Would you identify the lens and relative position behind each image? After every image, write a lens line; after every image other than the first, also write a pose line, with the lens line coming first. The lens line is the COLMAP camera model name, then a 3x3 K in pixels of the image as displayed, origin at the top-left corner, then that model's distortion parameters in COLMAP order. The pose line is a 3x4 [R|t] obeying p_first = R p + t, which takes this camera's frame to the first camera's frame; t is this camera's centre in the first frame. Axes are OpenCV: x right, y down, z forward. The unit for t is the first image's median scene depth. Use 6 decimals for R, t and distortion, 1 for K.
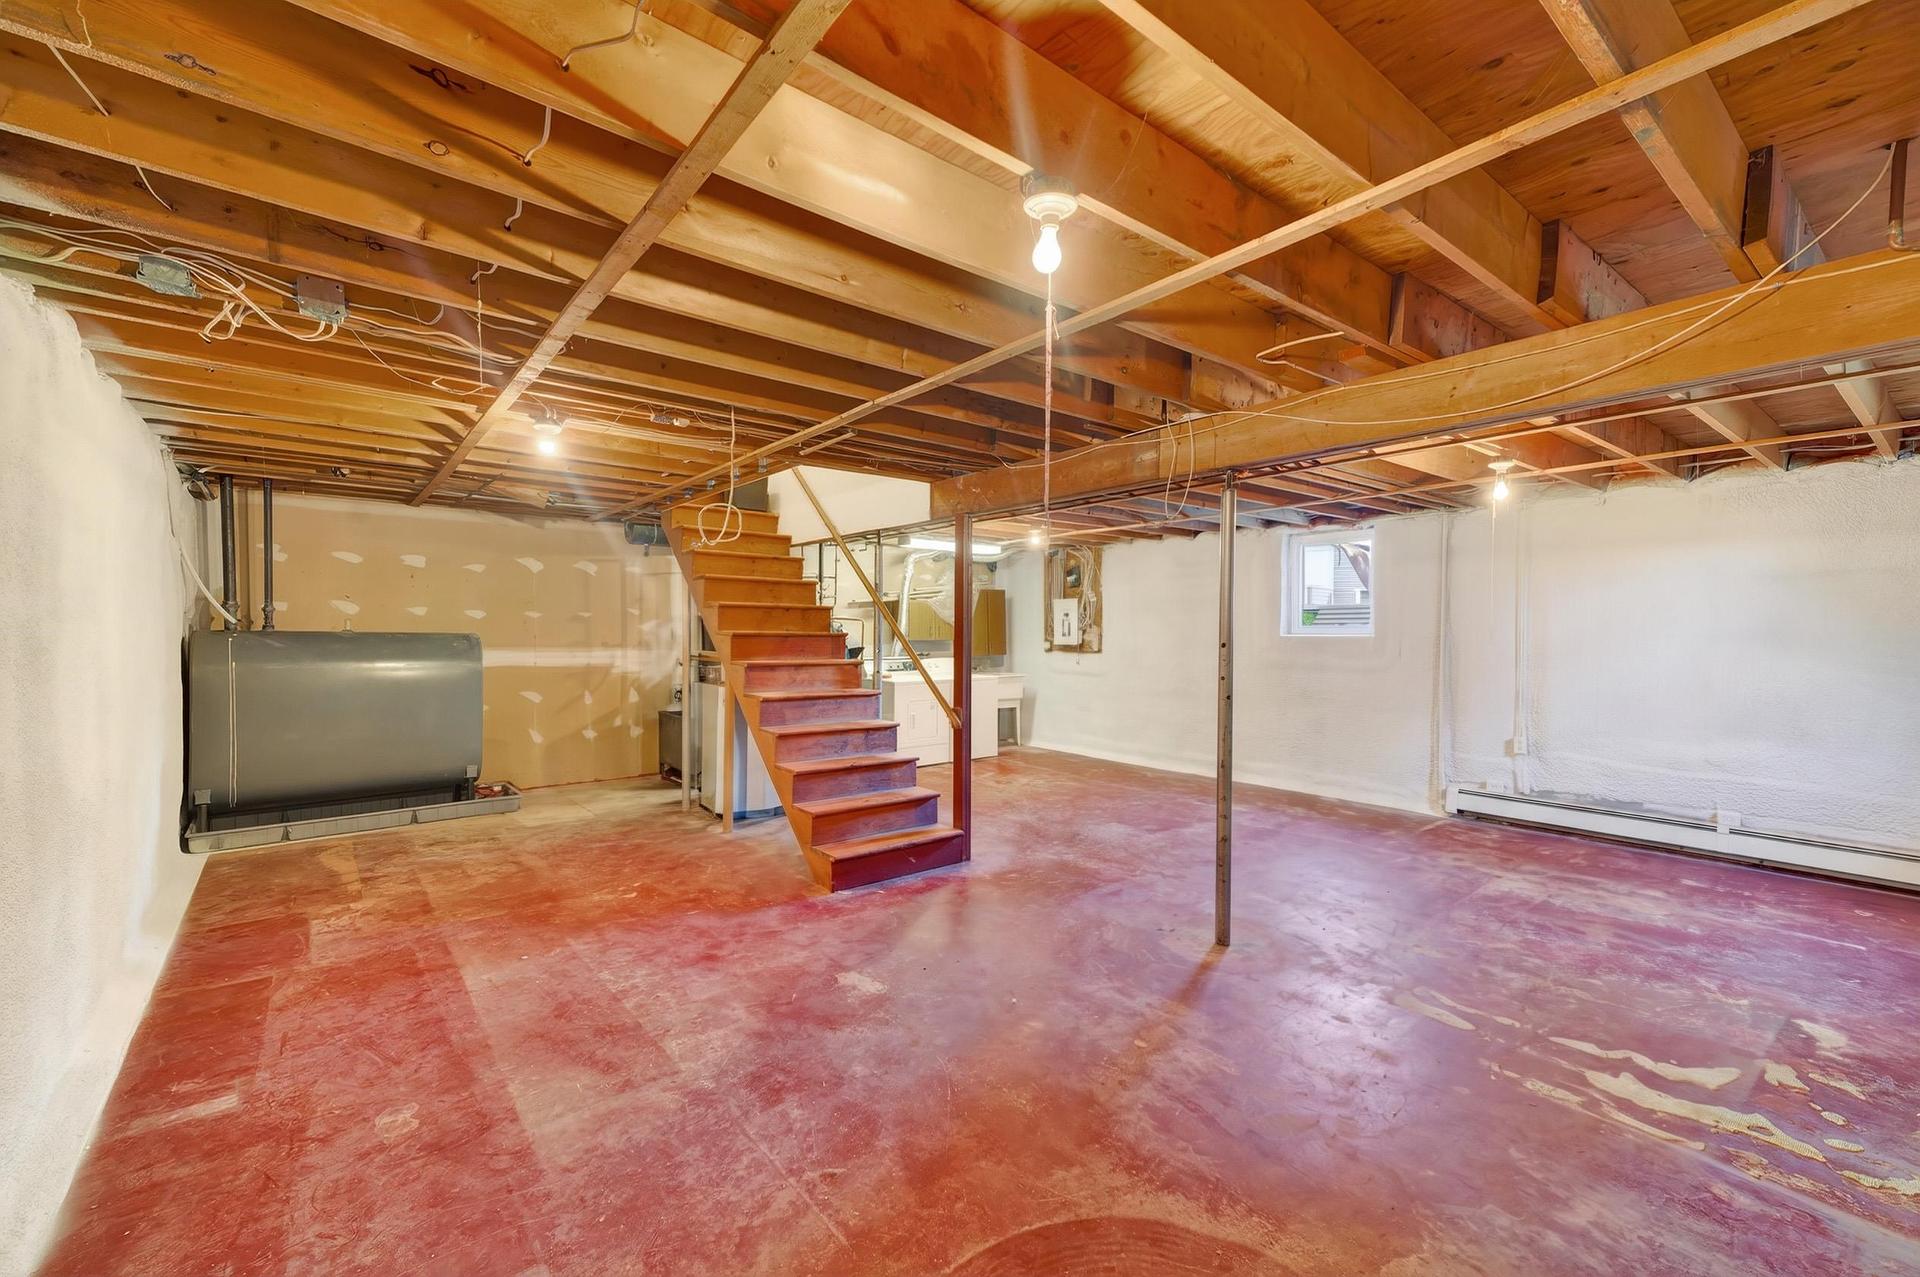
lens RADIAL K [[800.8, 0, 960.0], [0, 800.8, 638.5], [0, 0, 1]] dist [0.024903, 0.000289]
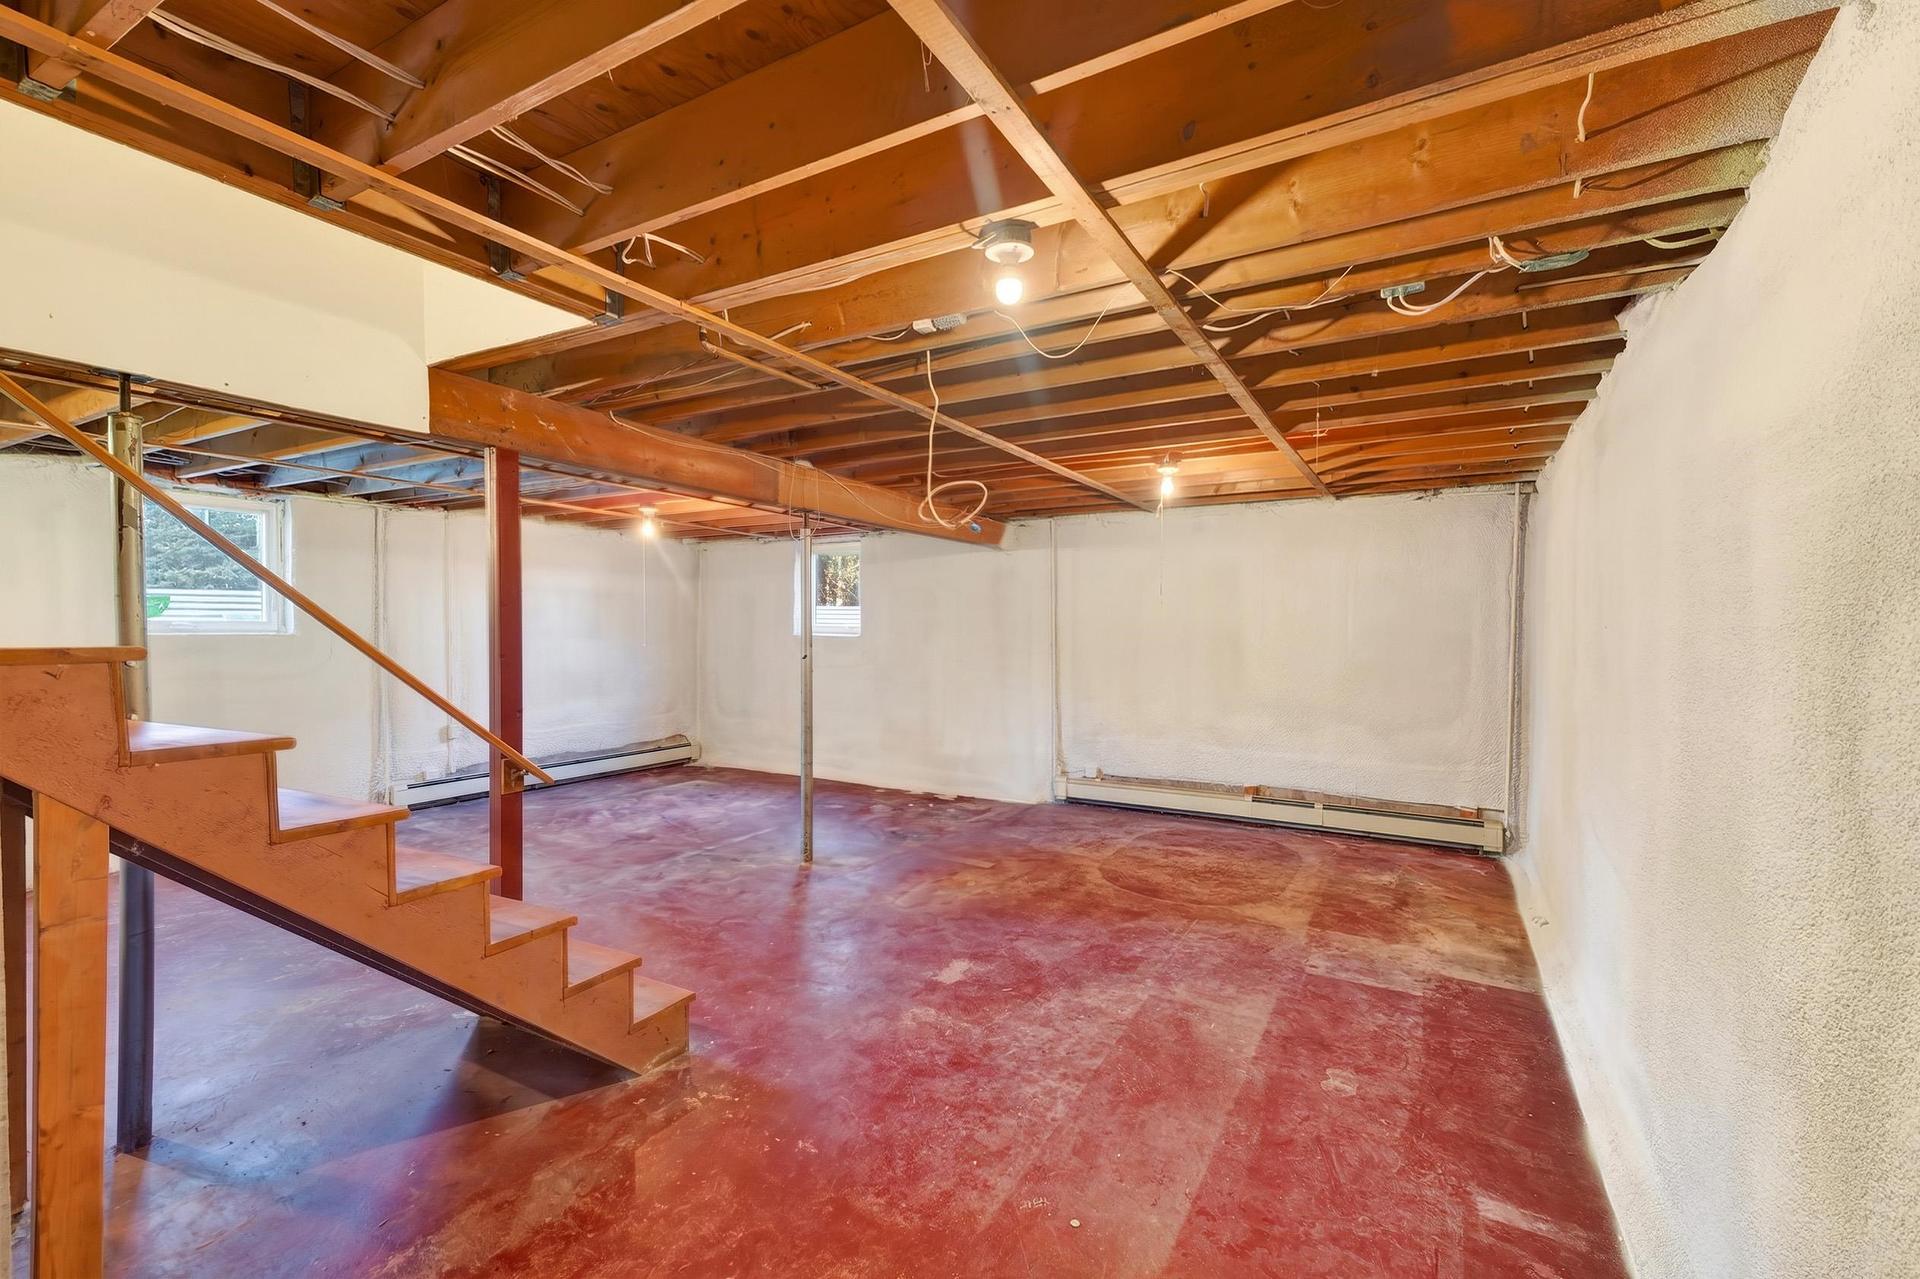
lens RADIAL K [[800.8, 0, 960.0], [0, 800.8, 639.5], [0, 0, 1]] dist [0.024903, 0.000289]
pose [[-0.356021, -0.026876, 0.934091, -1.437273], [0.003815, 0.999536, 0.030213, -0.060367], [-0.934470, 0.014320, -0.355753, 1.763267]]
